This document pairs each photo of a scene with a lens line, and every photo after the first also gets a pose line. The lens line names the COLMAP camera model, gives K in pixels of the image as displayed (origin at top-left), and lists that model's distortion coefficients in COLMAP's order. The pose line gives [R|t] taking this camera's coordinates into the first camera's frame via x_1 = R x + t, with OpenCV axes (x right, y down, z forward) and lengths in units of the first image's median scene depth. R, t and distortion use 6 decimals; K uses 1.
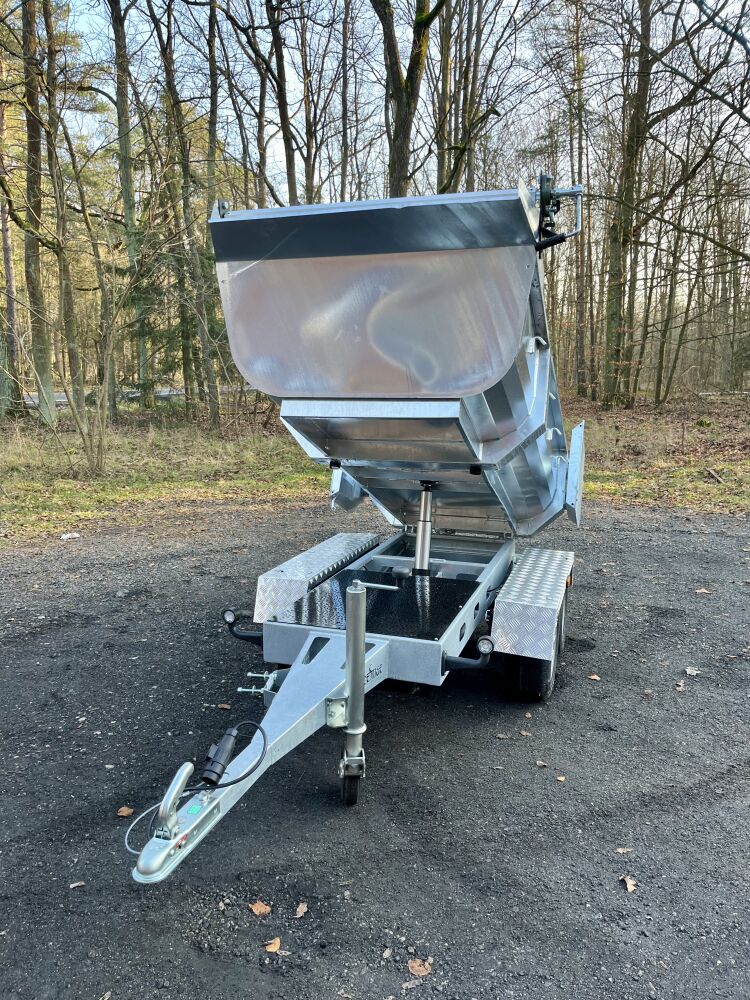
lens RADIAL K [[761.1, 0, 381.3], [0, 761.1, 504.3], [0, 0, 1]] dist [0.065820, -0.082876]
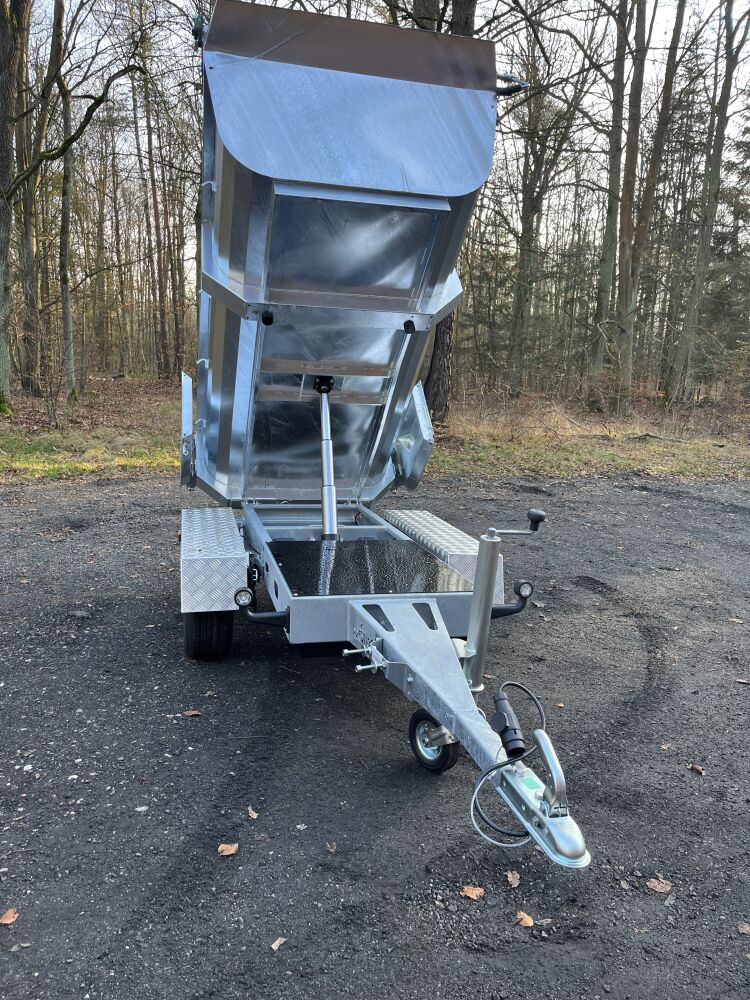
lens RADIAL K [[761.1, 0, 346.3], [0, 761.1, 504.5], [0, 0, 1]] dist [0.065820, -0.082876]
pose [[0.840184, -0.057930, 0.539198, -0.568204], [0.051263, 0.998310, 0.027376, 0.028011], [-0.539873, 0.004640, 0.841734, 0.241131]]
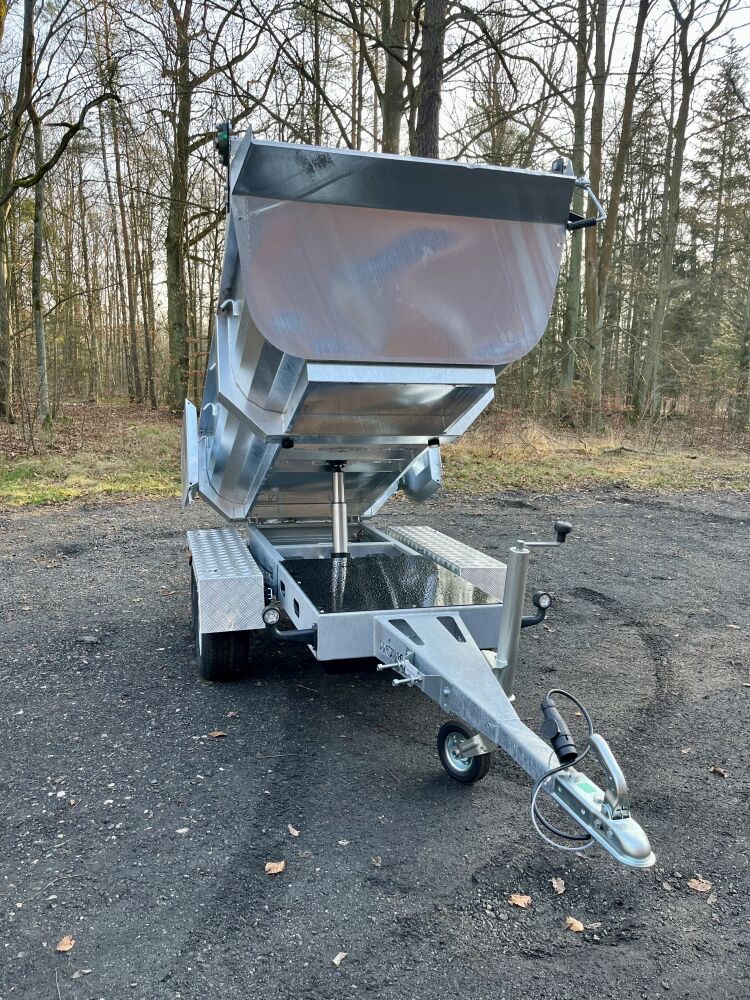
lens RADIAL K [[761.1, 0, 342.8], [0, 761.1, 505.0], [0, 0, 1]] dist [0.065820, -0.082876]
pose [[0.818584, -0.064423, 0.570763, -0.629005], [0.075391, 0.997144, 0.004424, 0.026773], [-0.569418, 0.039409, 0.821103, 0.265752]]
